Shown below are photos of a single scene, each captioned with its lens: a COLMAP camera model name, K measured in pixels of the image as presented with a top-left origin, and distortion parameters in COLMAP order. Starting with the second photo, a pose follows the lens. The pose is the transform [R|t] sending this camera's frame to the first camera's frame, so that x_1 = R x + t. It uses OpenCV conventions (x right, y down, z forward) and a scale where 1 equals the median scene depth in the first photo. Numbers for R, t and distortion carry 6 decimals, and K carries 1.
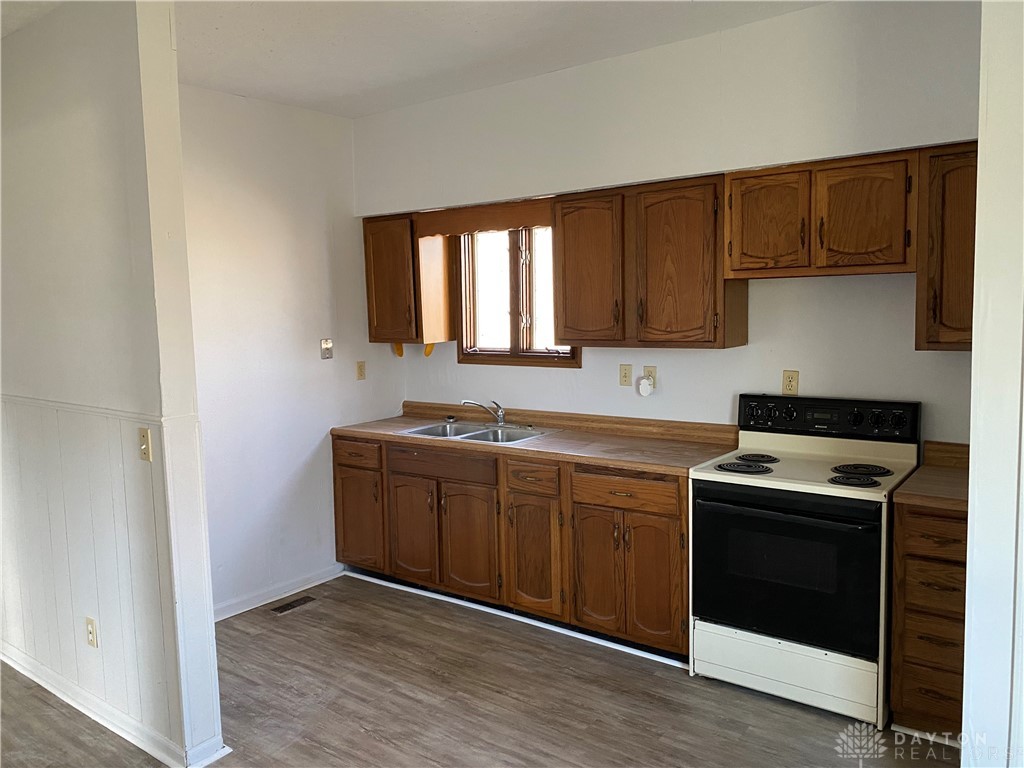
lens RADIAL K [[769.4, 0, 512.0], [0, 769.4, 384.0], [0, 0, 1]] dist [0.026045, -0.002576]
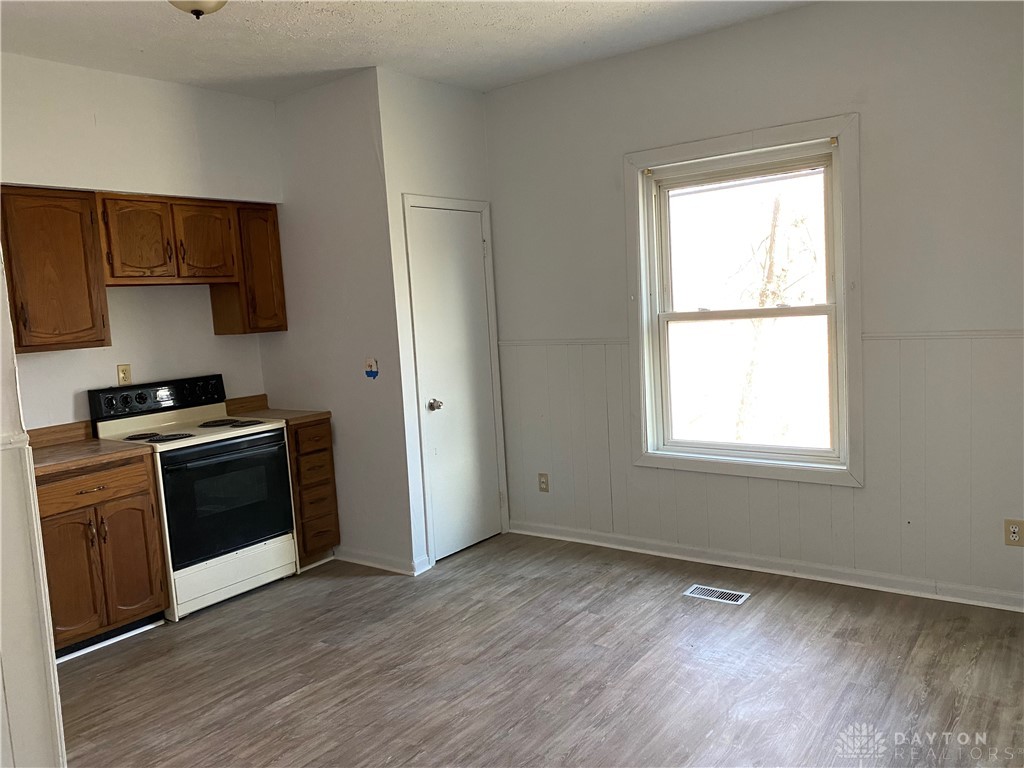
lens RADIAL K [[771.9, 0, 512.0], [0, 771.9, 384.0], [0, 0, 1]] dist [0.001178, 0.002550]
pose [[0.013952, -0.092104, 0.995652, -0.903351], [0.153136, 0.984198, 0.088899, -0.001734], [-0.988107, 0.151230, 0.027837, 0.419745]]
